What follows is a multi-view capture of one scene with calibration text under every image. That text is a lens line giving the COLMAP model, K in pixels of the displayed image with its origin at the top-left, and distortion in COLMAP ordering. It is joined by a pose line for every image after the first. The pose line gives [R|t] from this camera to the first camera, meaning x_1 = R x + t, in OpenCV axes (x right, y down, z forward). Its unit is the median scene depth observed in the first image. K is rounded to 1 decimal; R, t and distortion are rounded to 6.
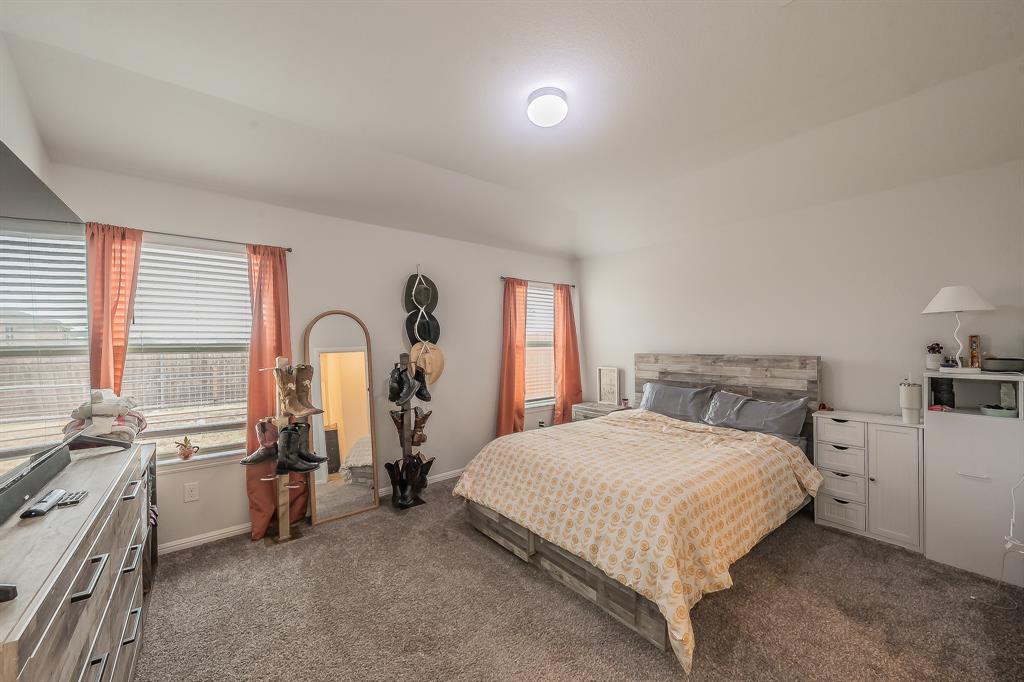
lens RADIAL K [[387.2, 0, 510.4], [0, 387.2, 334.4], [0, 0, 1]] dist [0.001082, 0.000042]
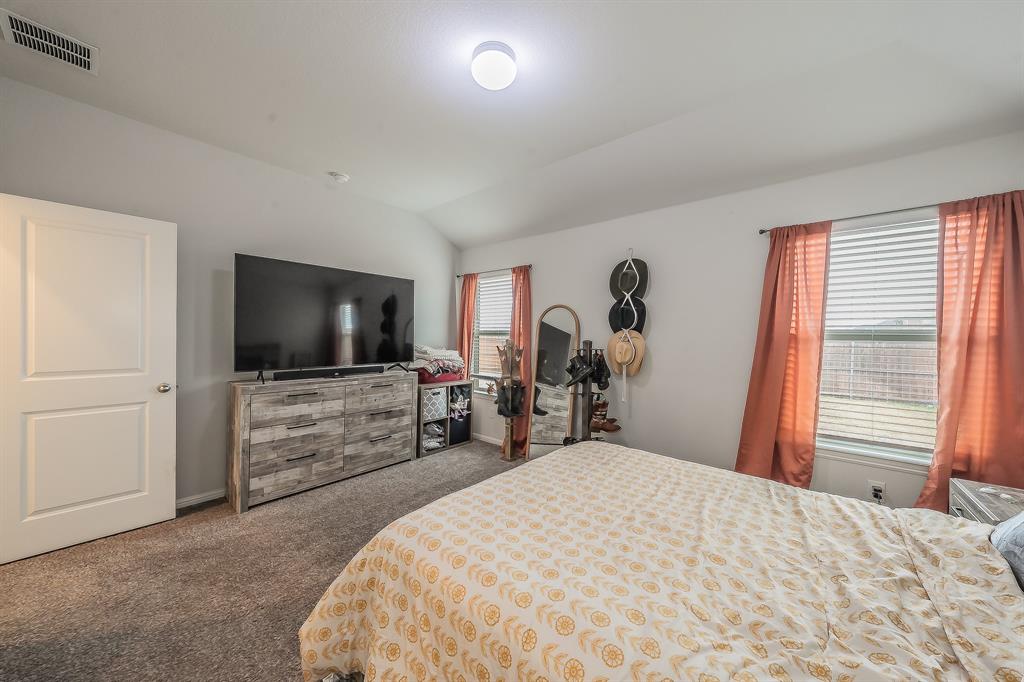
lens RADIAL K [[350.8, 0, 508.5], [0, 350.8, 336.3], [0, 0, 1]] dist [-0.001668, -0.000139]
pose [[0.183462, 0.011801, -0.982956, 0.564746], [0.005661, 0.999899, 0.013061, 0.021991], [0.983011, -0.007960, 0.183377, 0.556534]]
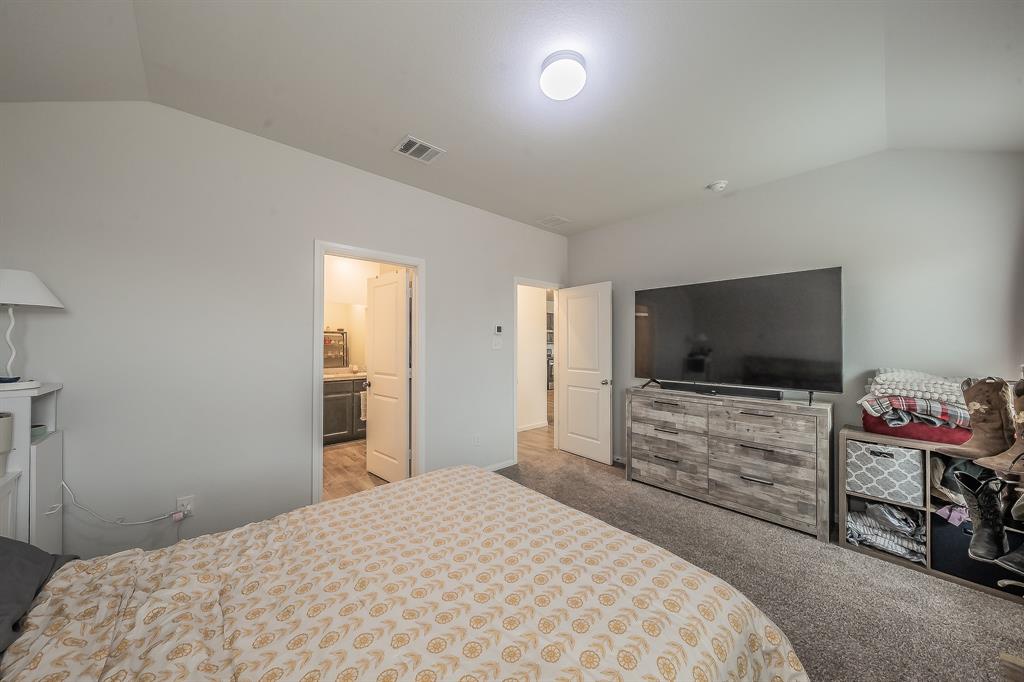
lens RADIAL K [[350.8, 0, 508.5], [0, 350.8, 336.3], [0, 0, 1]] dist [-0.001668, -0.000139]
pose [[-0.998364, 0.006294, -0.056830, 0.167025], [0.008559, 0.999175, -0.039699, 0.022427], [0.056533, -0.040120, -0.997594, 1.103973]]
